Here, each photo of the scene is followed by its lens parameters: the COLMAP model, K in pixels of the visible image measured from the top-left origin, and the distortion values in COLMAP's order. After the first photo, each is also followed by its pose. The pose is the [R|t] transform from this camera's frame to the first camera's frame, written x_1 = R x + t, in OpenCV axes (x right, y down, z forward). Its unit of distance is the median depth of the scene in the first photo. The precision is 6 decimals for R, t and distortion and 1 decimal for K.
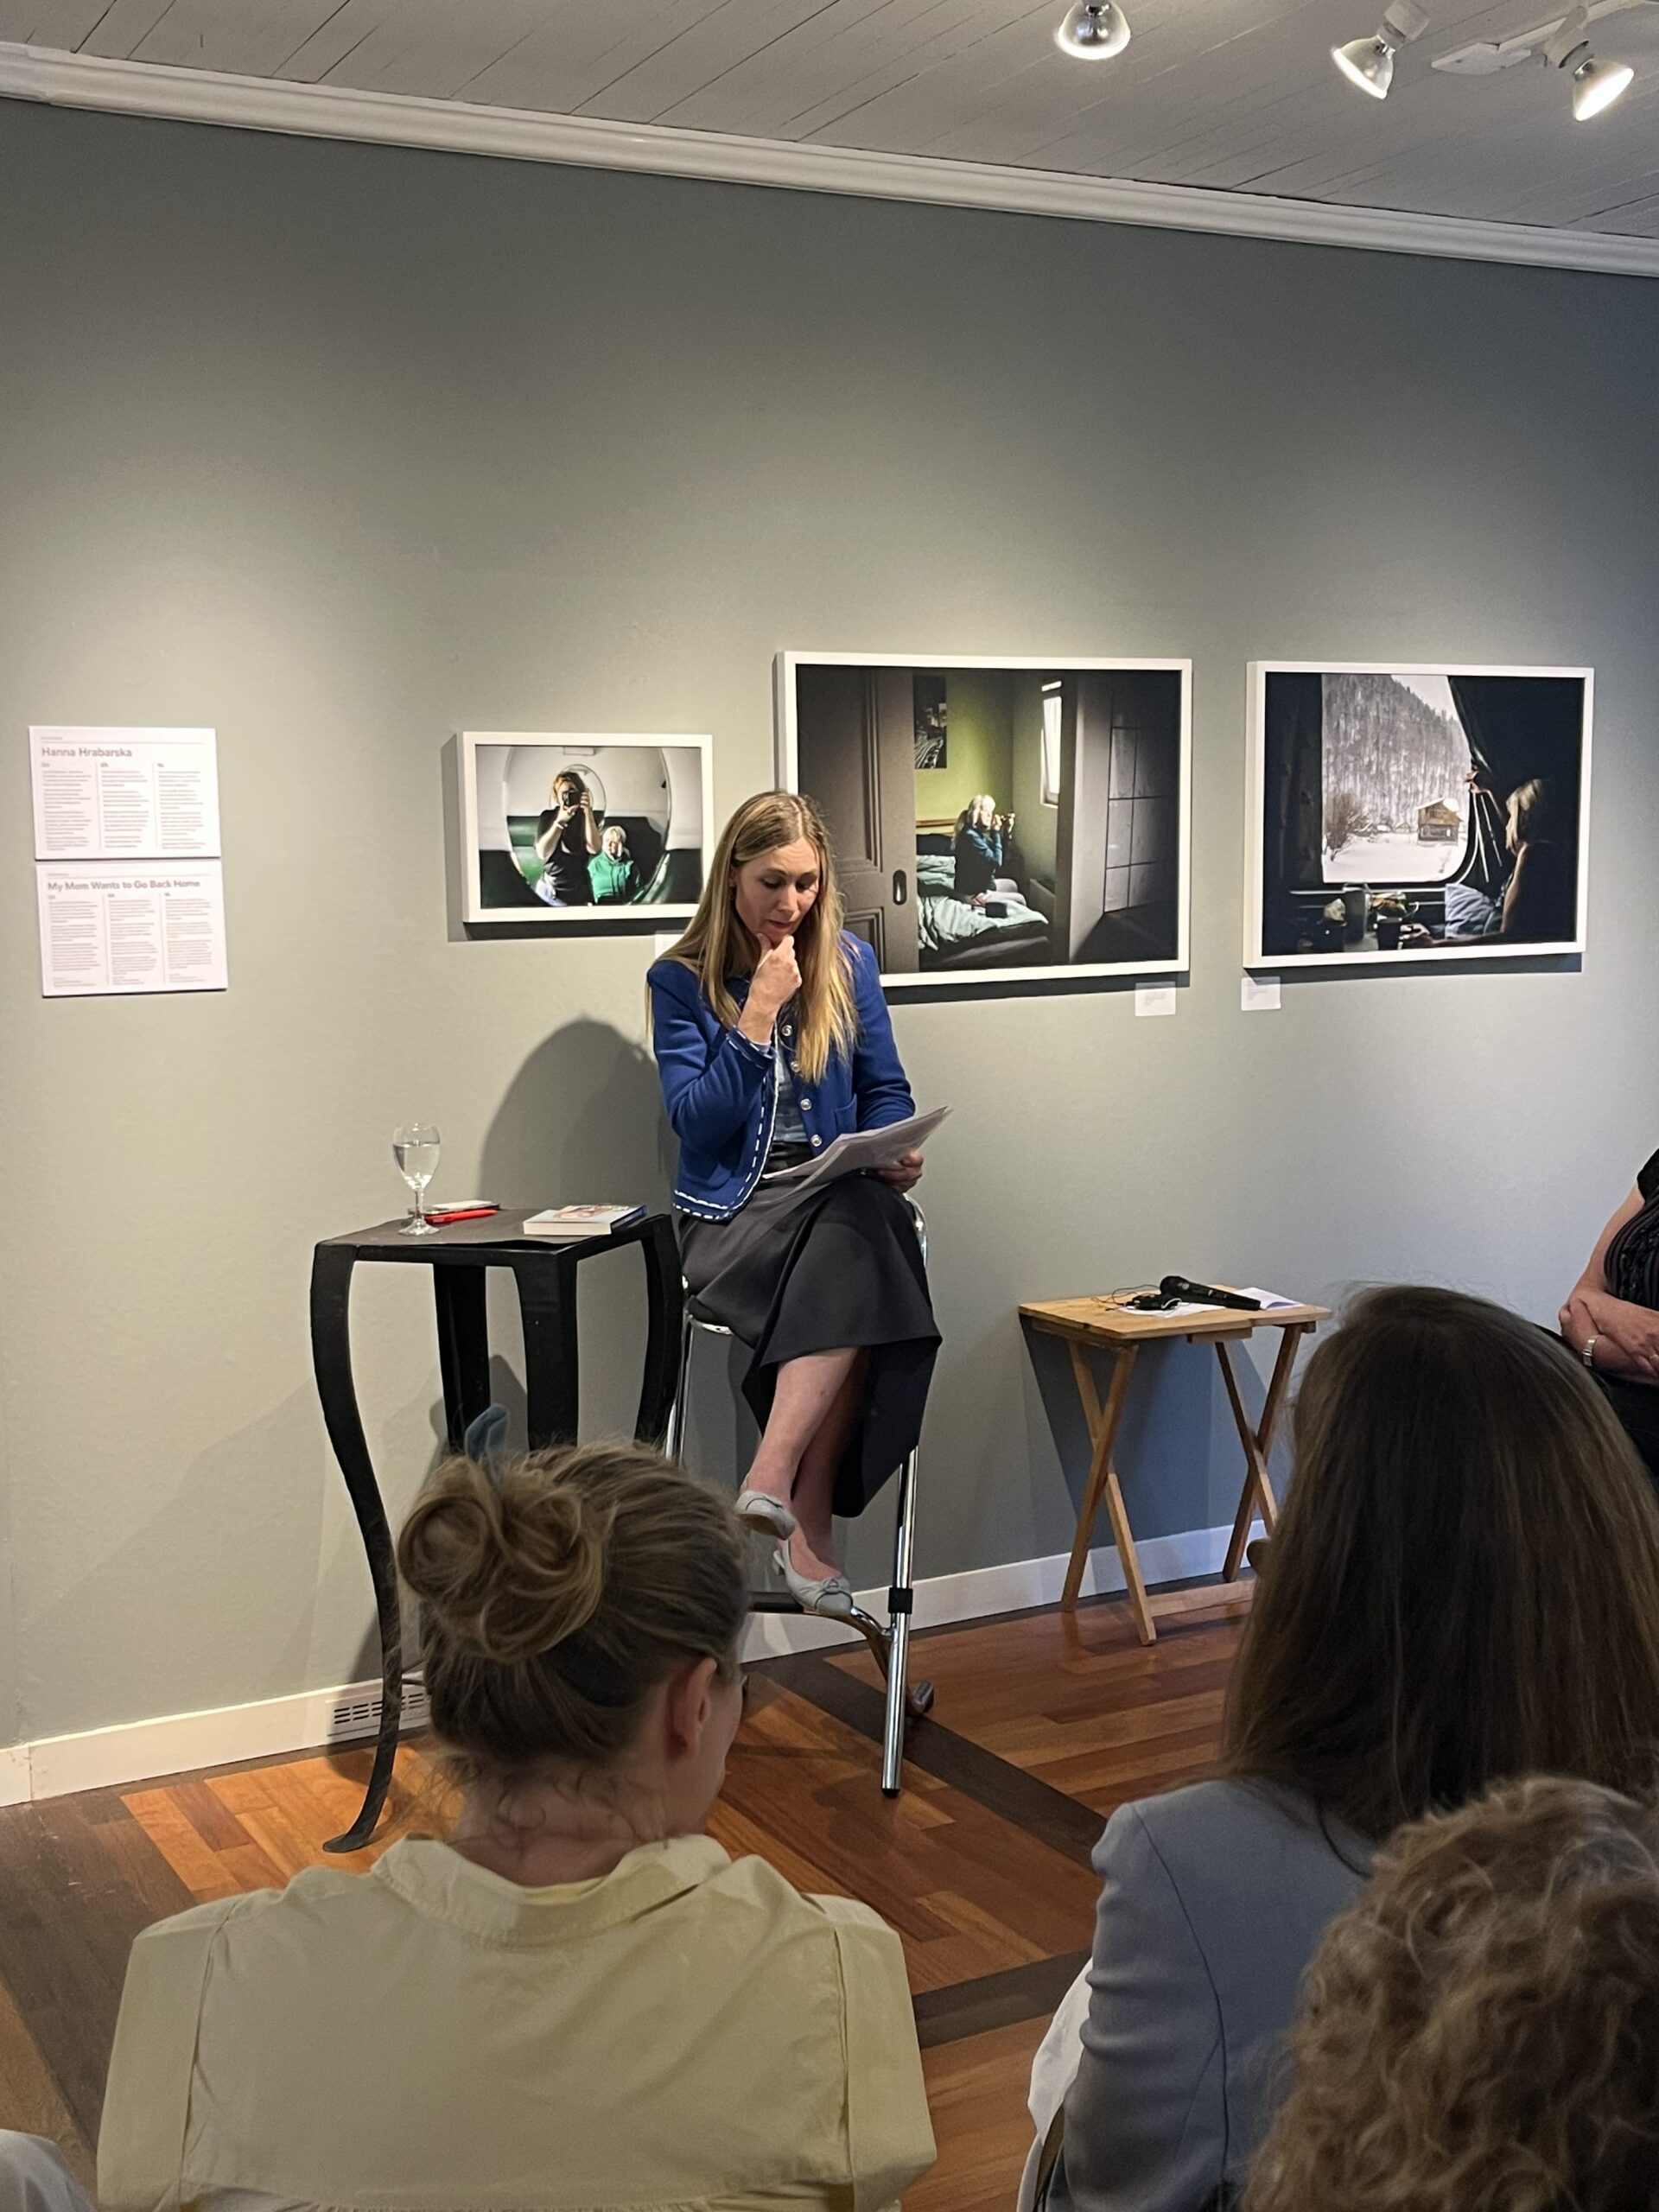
lens RADIAL K [[2440.0, 0, 818.7], [0, 2440.0, 1120.9], [0, 0, 1]] dist [0.044826, 0.000000]
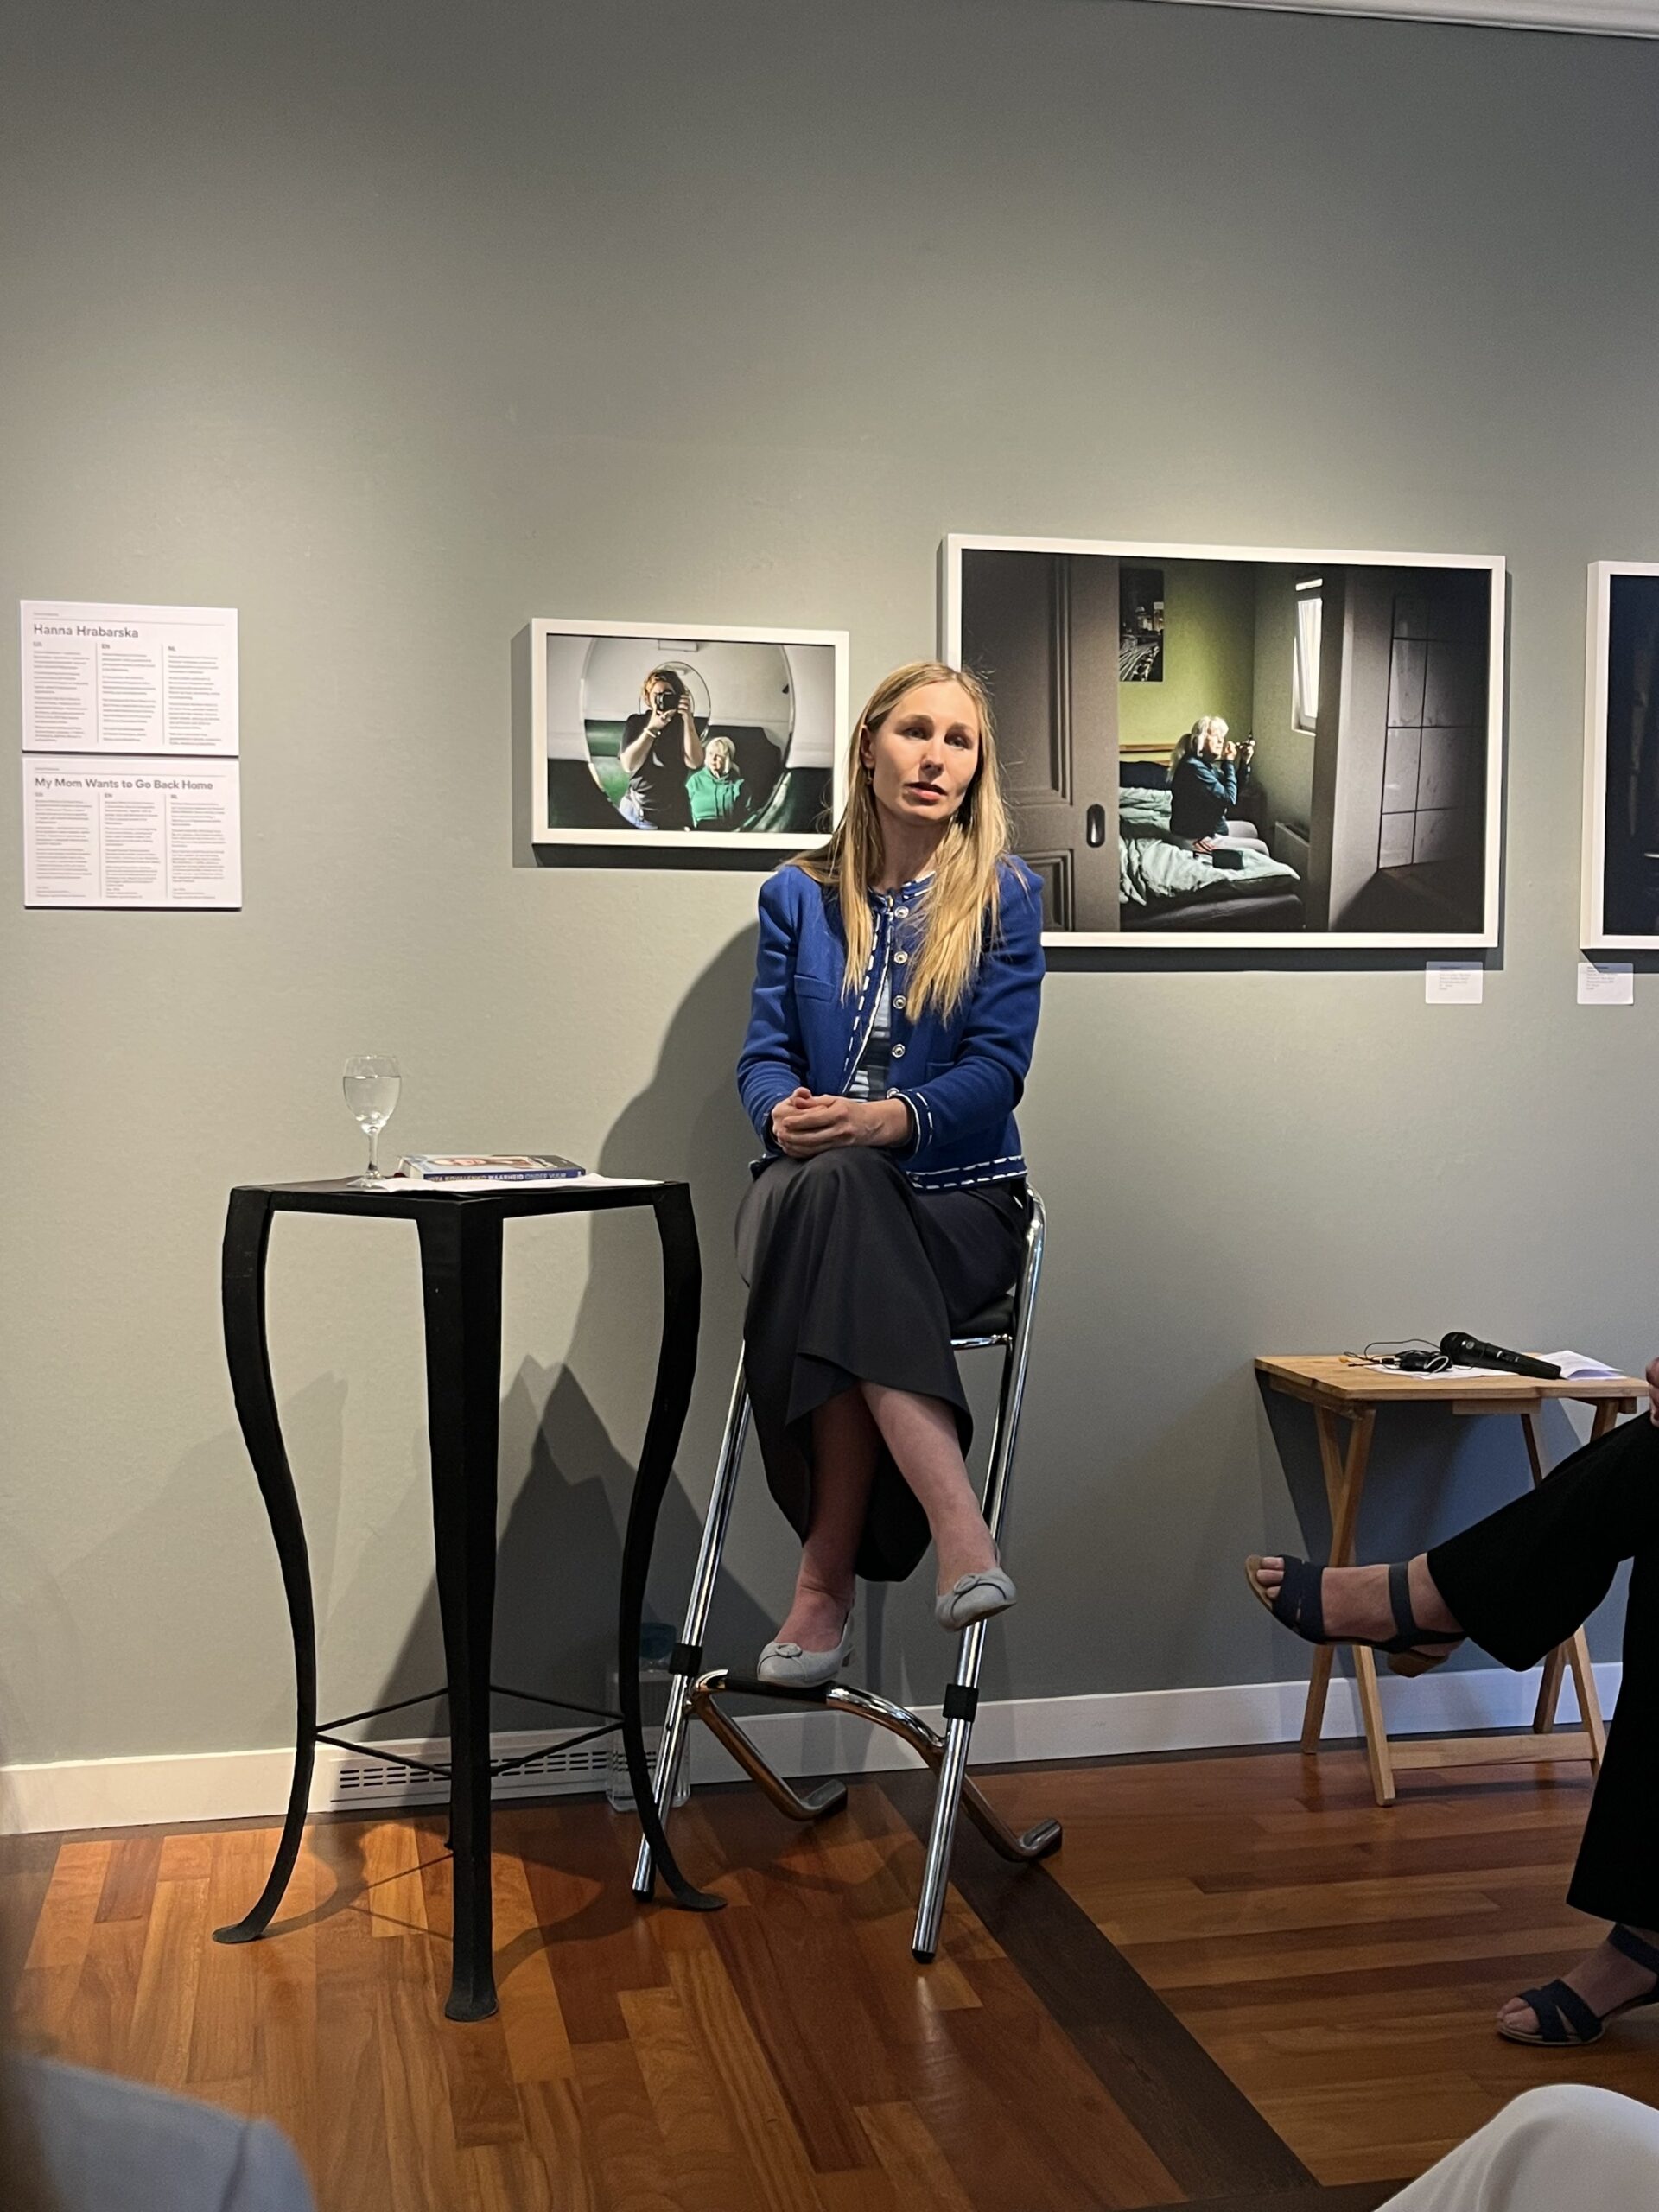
lens RADIAL K [[2335.2, 0, 836.7], [0, 2335.2, 1102.8], [0, 0, 1]] dist [0.040026, 0.000000]
pose [[0.961955, 0.029391, -0.271624, 0.175930], [-0.047557, 0.997032, -0.060542, 0.051095], [0.269039, 0.071156, 0.960497, 0.250480]]
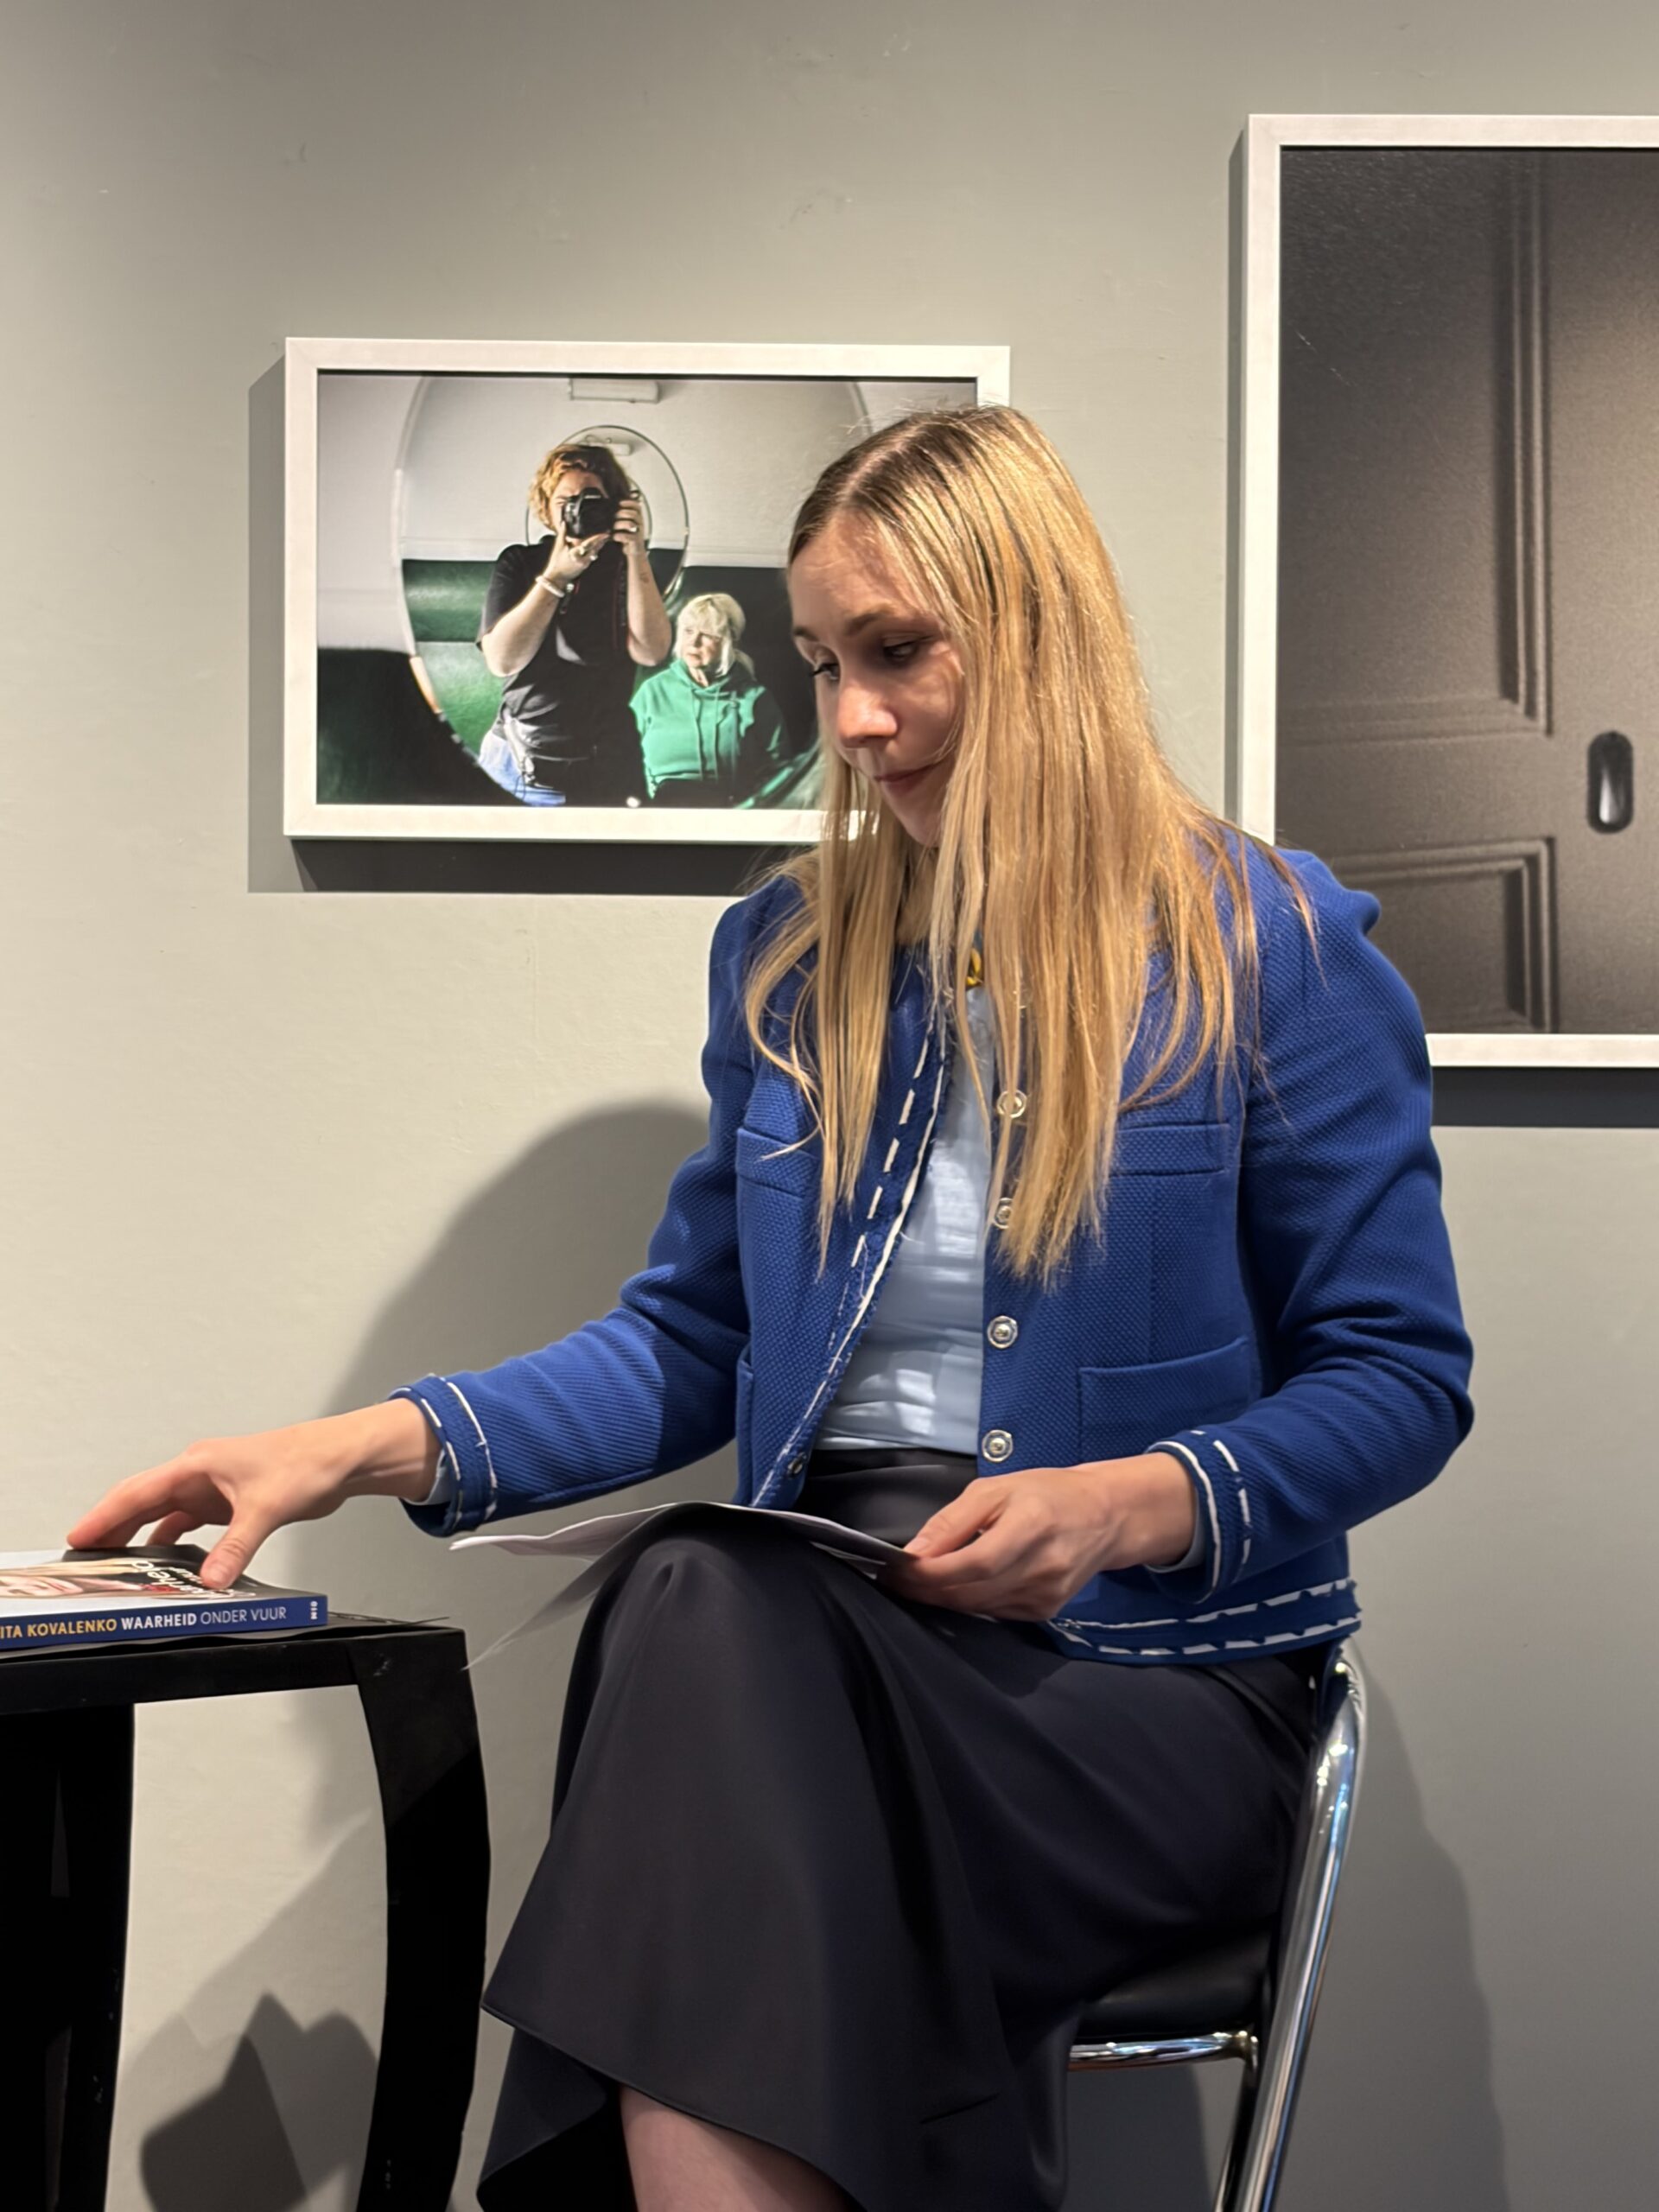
lens RADIAL K [[4181.2, 0, 823.4], [0, 4181.2, 1101.5], [0, 0, 1]] dist [0.105401, 0.000000]
pose [[0.882536, 0.015370, -0.469994, 0.229434], [-0.071825, 0.992144, -0.102424, 0.019117], [0.464728, 0.124150, 0.876707, 0.463898]]
